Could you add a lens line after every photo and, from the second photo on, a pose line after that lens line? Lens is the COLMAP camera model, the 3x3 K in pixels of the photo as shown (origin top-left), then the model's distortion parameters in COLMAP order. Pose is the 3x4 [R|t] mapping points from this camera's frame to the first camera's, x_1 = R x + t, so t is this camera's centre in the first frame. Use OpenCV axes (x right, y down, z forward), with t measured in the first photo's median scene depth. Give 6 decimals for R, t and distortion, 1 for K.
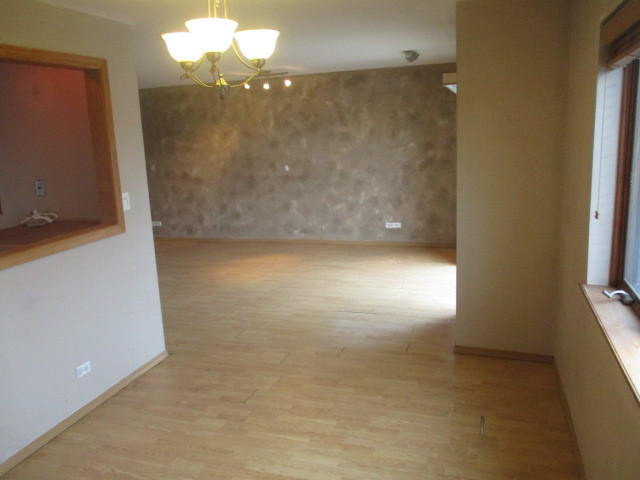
lens RADIAL K [[539.1, 0, 319.3], [0, 539.1, 239.7], [0, 0, 1]] dist [-0.010524, -0.002832]
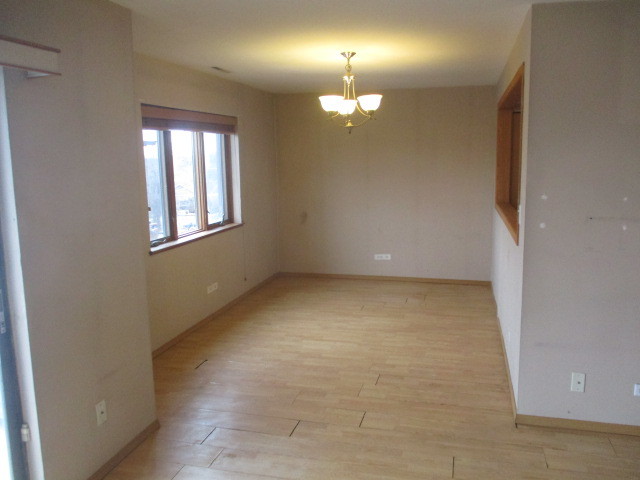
lens RADIAL K [[539.1, 0, 319.8], [0, 539.1, 240.9], [0, 0, 1]] dist [-0.010524, -0.002832]
pose [[-0.996925, 0.069476, -0.036240, 0.016145], [0.052813, 0.937392, 0.344248, -0.378577], [0.057888, 0.341276, -0.938179, 1.949036]]
